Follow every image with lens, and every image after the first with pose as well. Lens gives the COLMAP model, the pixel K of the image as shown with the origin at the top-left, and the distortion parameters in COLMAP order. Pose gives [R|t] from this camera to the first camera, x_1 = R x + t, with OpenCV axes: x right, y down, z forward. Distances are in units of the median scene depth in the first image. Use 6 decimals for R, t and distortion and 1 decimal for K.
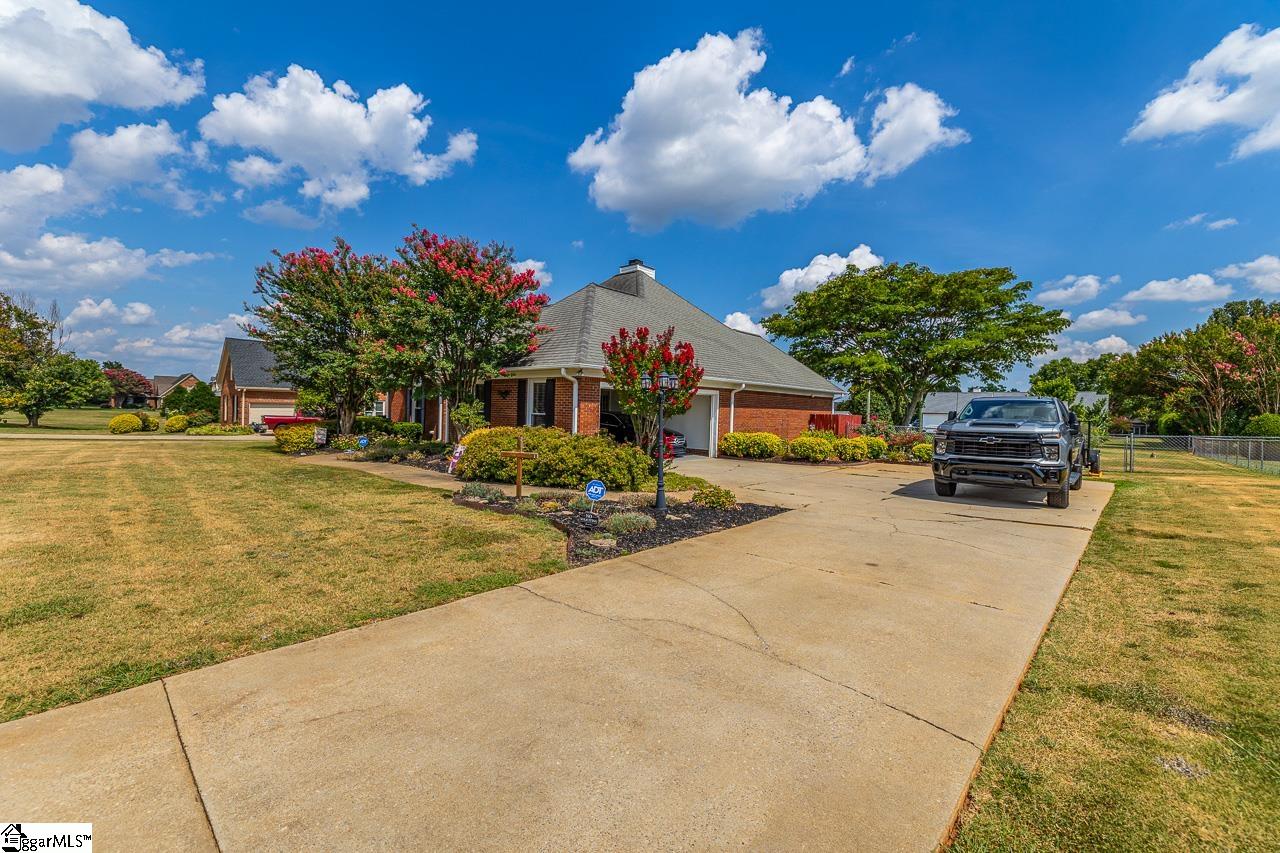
lens RADIAL K [[541.8, 0, 640.0], [0, 541.8, 426.5], [0, 0, 1]] dist [-0.000798, -0.000107]
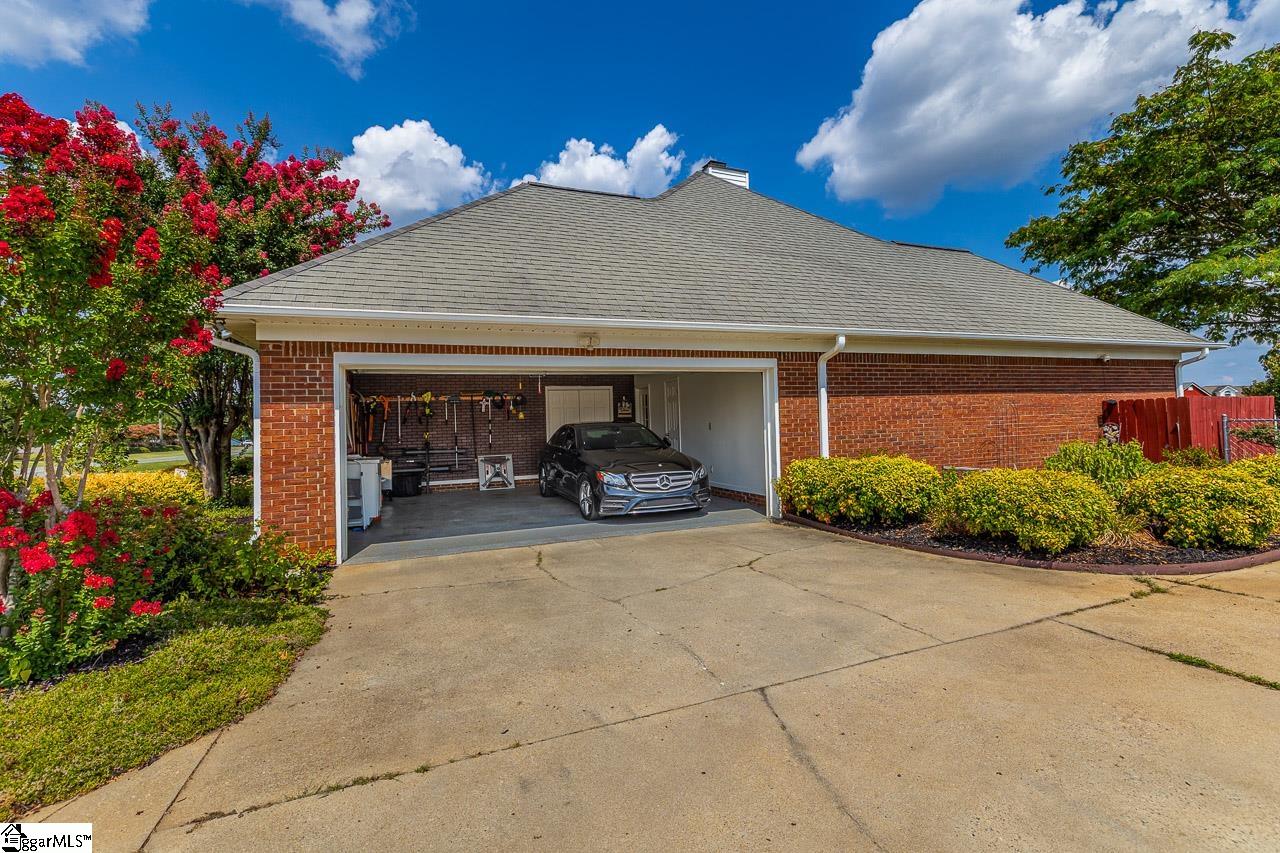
lens RADIAL K [[562.4, 0, 640.0], [0, 562.4, 426.5], [0, 0, 1]] dist [-0.002628, -0.000315]
pose [[0.895214, -0.063861, -0.441037, 0.233229], [0.048013, 0.997740, -0.047013, 0.001391], [0.443042, 0.020912, 0.896257, 0.550741]]
